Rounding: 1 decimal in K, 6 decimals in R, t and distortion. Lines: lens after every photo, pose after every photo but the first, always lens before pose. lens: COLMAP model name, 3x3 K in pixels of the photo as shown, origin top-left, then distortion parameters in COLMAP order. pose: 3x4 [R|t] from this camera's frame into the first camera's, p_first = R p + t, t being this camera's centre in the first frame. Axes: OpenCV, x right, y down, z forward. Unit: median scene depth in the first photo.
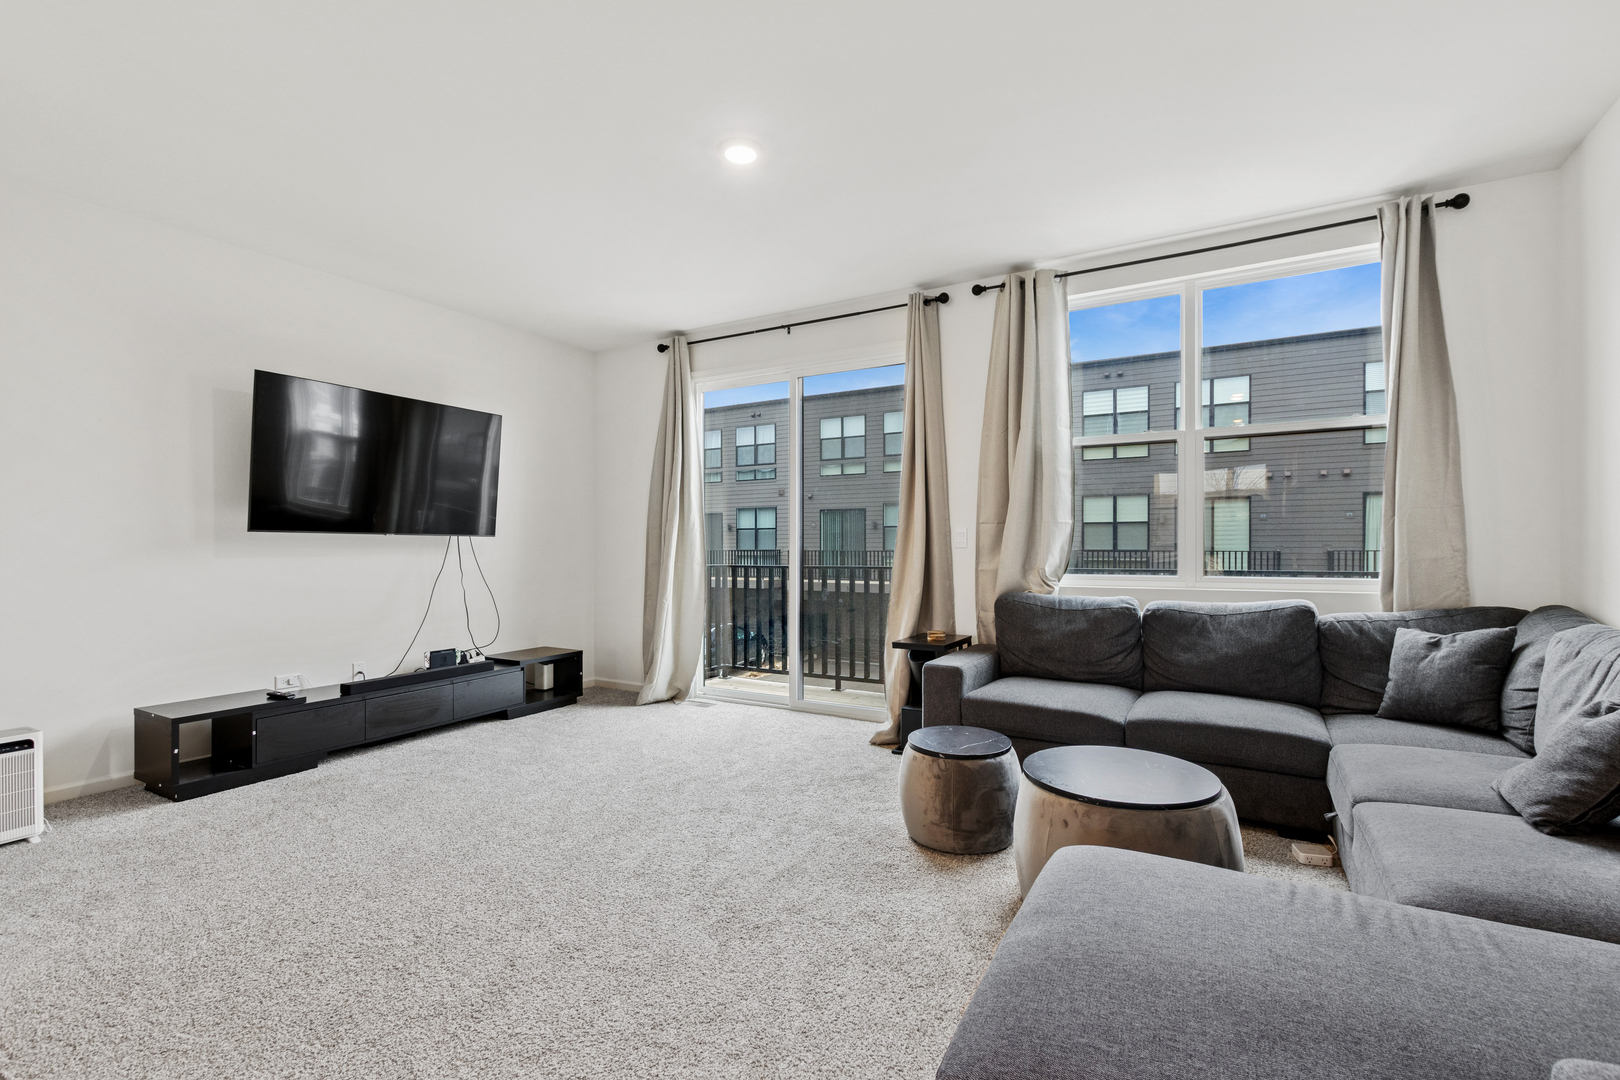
lens RADIAL K [[741.0, 0, 811.3], [0, 741.0, 550.6], [0, 0, 1]] dist [-0.000459, 0.000304]
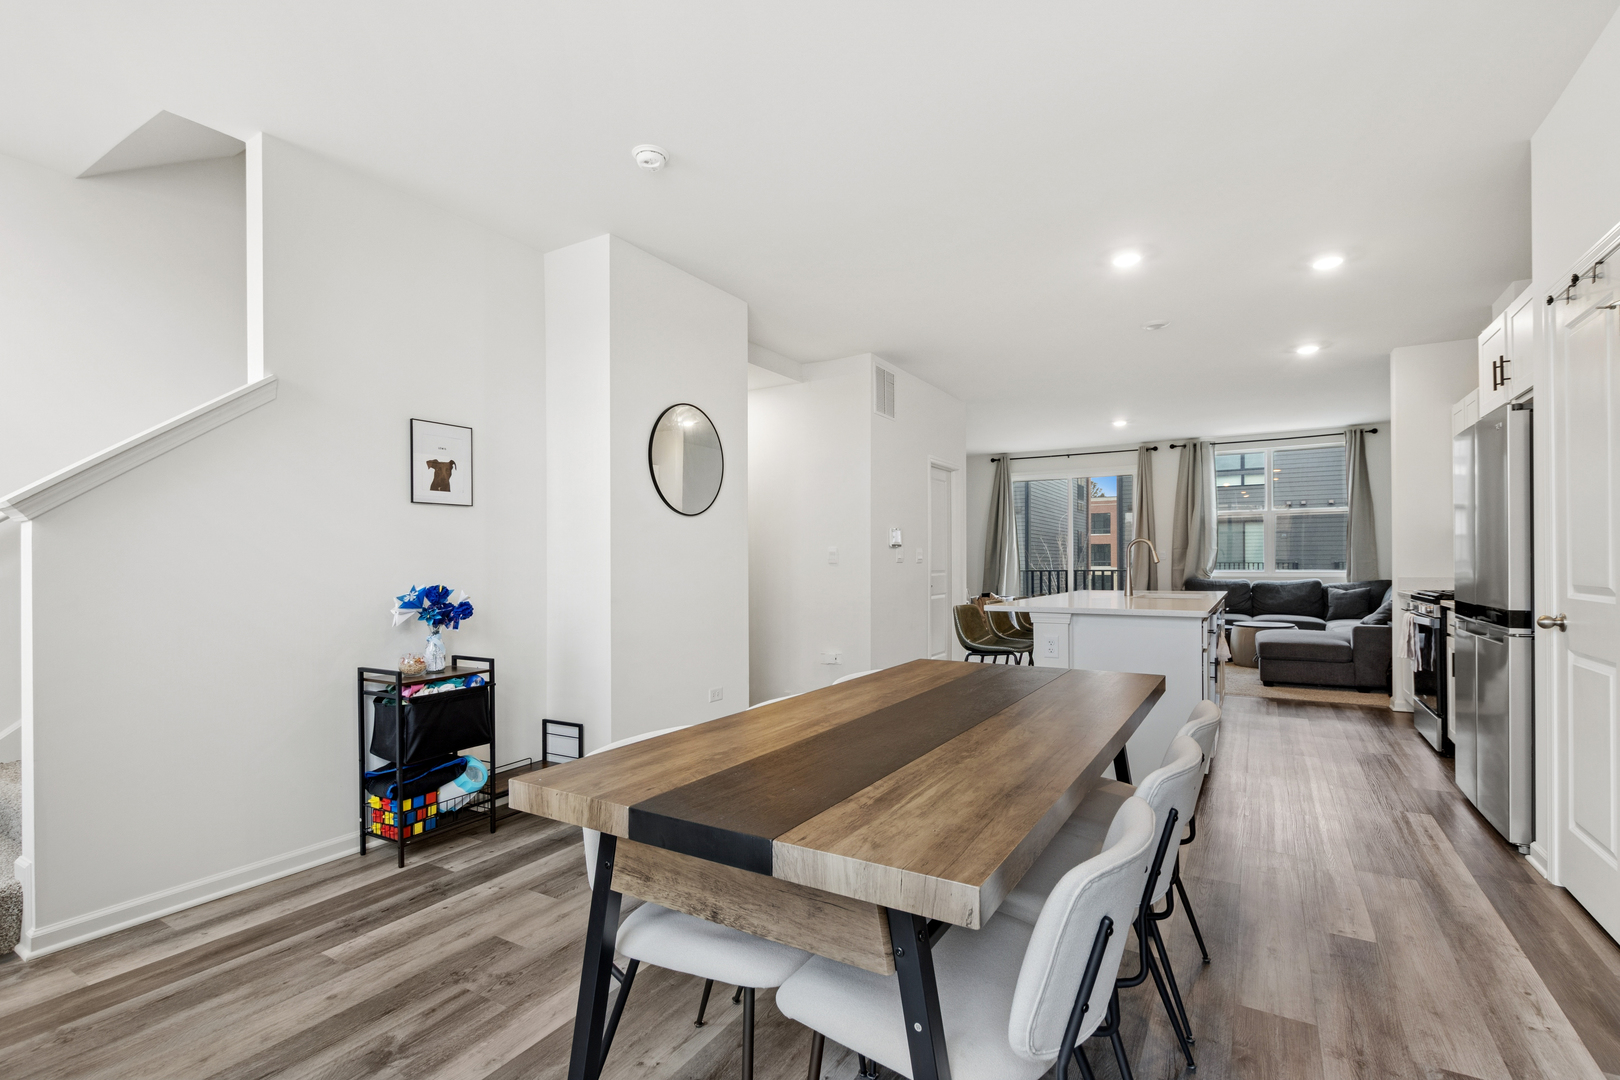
lens RADIAL K [[741.7, 0, 809.3], [0, 741.7, 558.7], [0, 0, 1]] dist [-0.000970, -0.000115]
pose [[0.999855, -0.003791, -0.016576, -0.863417], [0.003675, 0.999968, -0.007052, 0.006507], [0.016602, 0.006990, 0.999838, -1.310436]]
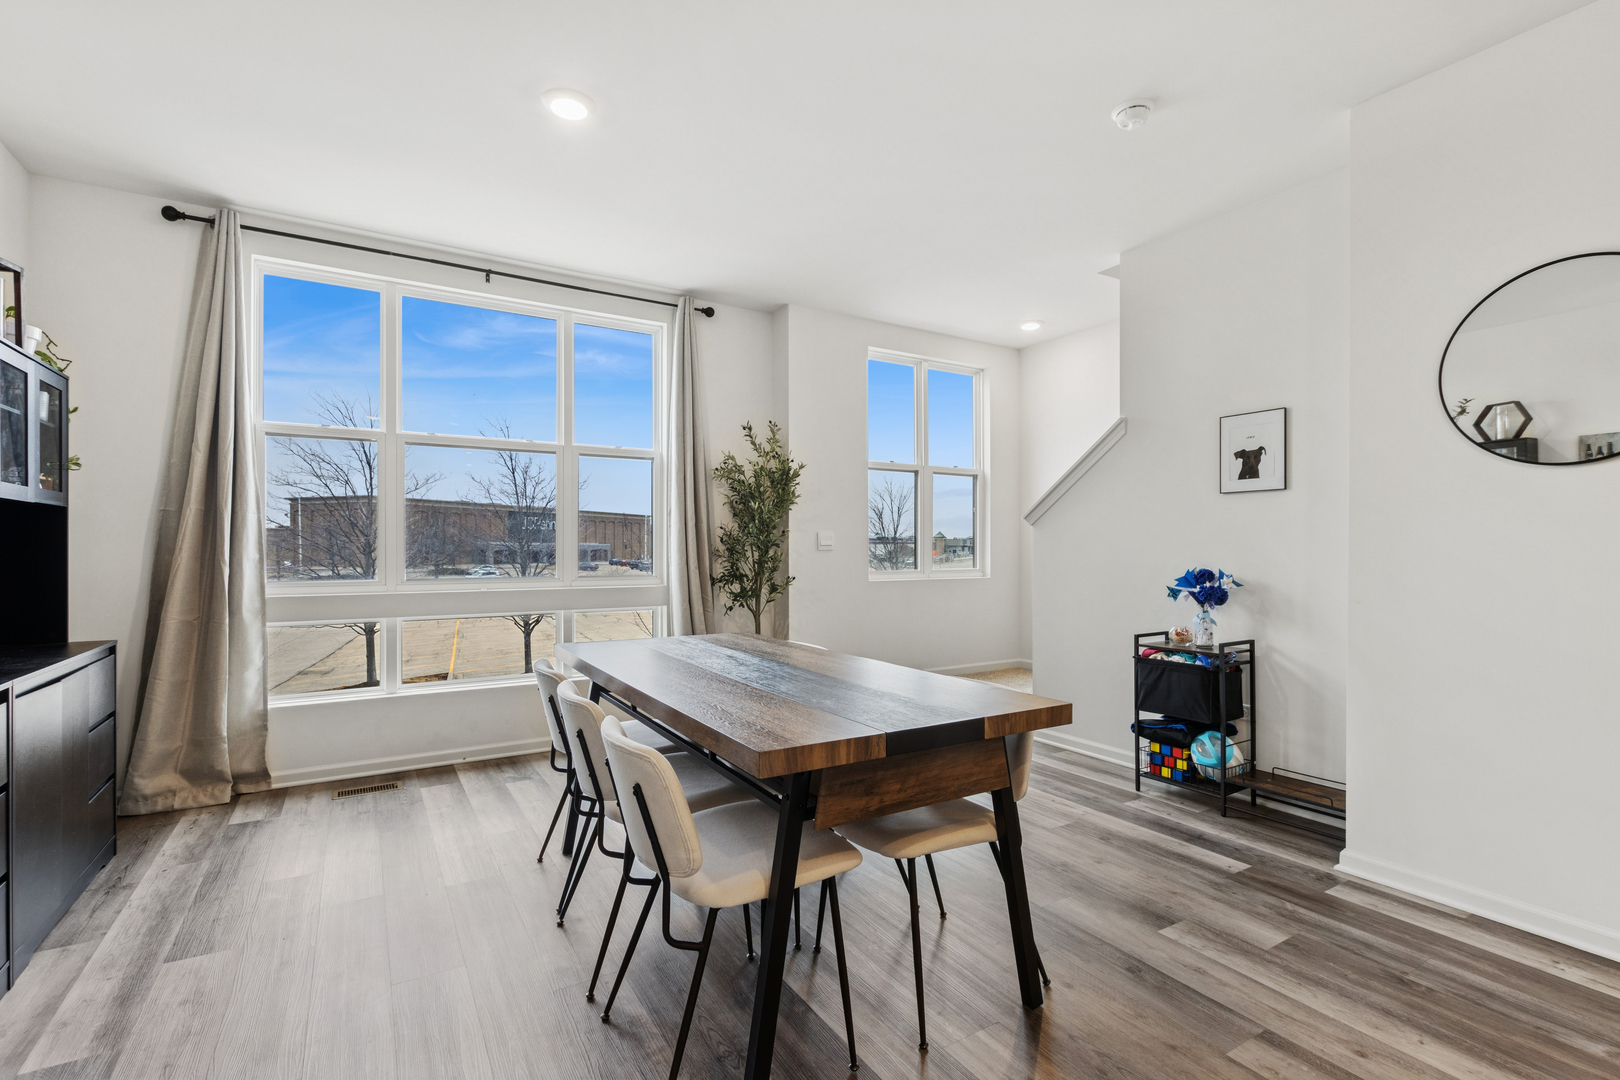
lens RADIAL K [[741.0, 0, 811.3], [0, 741.0, 550.6], [0, 0, 1]] dist [-0.000459, 0.000304]
pose [[-0.479250, 0.004219, -0.877668, -0.327944], [-0.005589, 0.999954, 0.007859, 0.002557], [0.877661, 0.008672, -0.479204, -0.565218]]
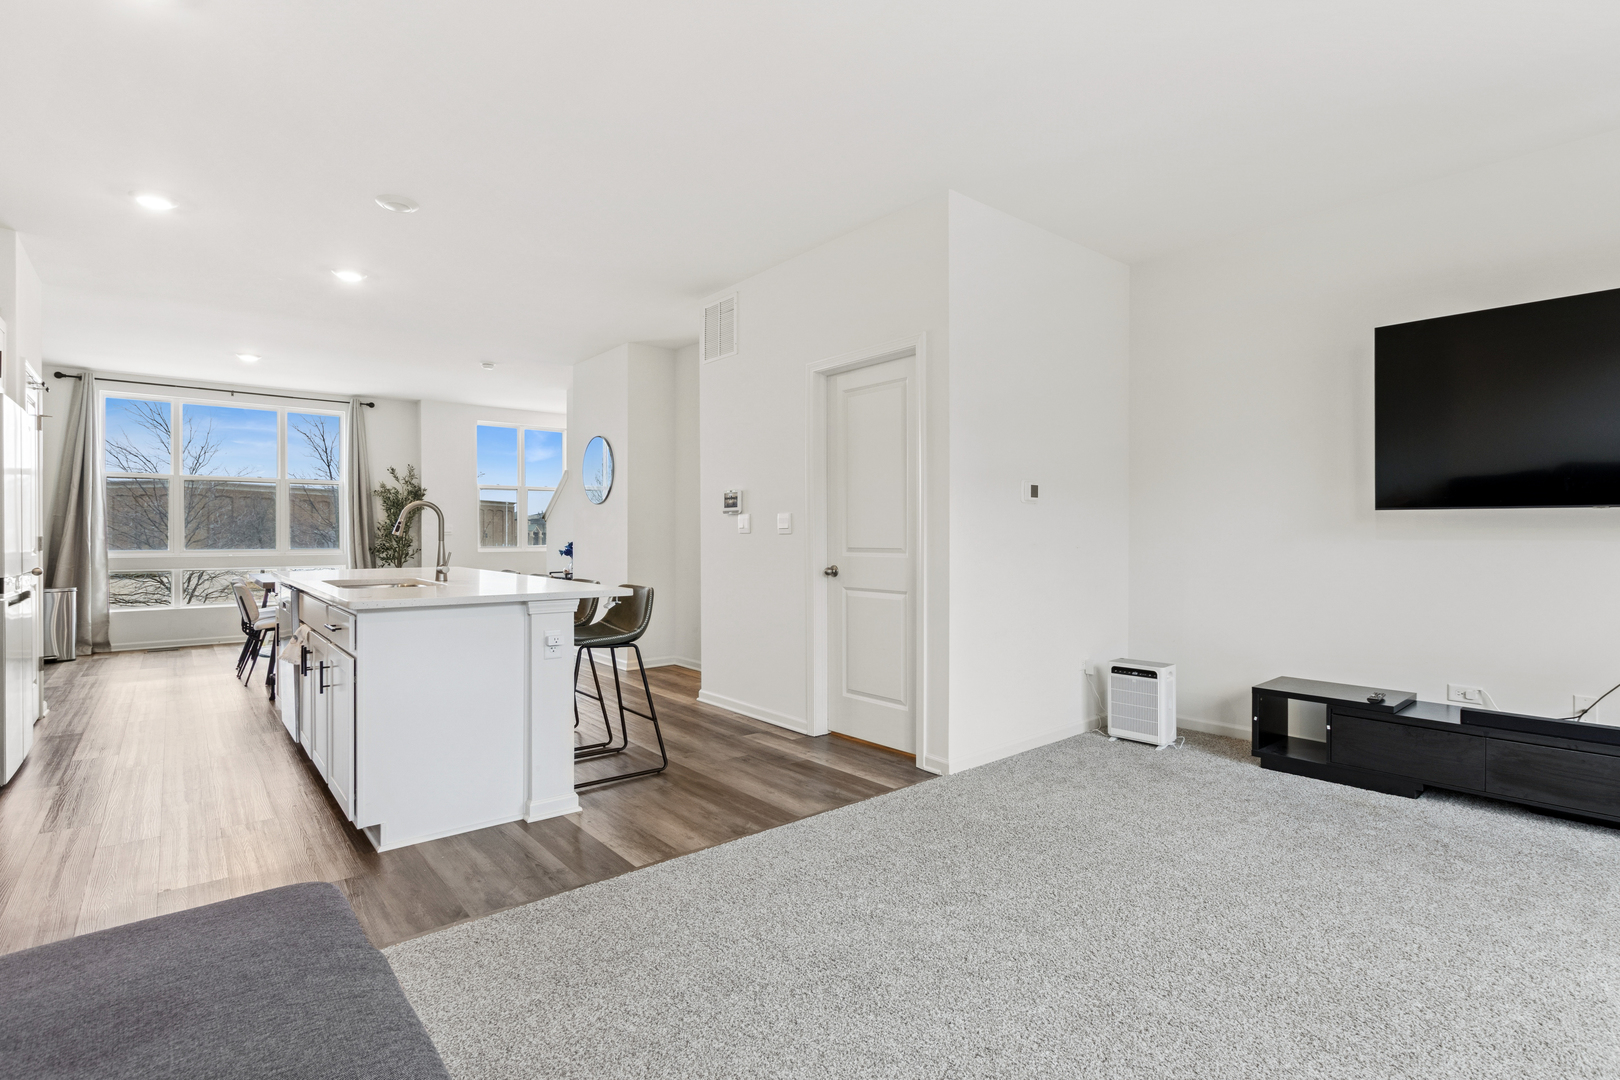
lens RADIAL K [[778.2, 0, 810.0], [0, 778.2, 540.0], [0, 0, 1]] dist [0.001853, -0.000517]
pose [[-0.354014, 0.006663, -0.935216, 0.335248], [-0.003184, 0.999960, 0.008330, 0.004375], [0.935235, 0.005927, -0.353979, 0.633676]]
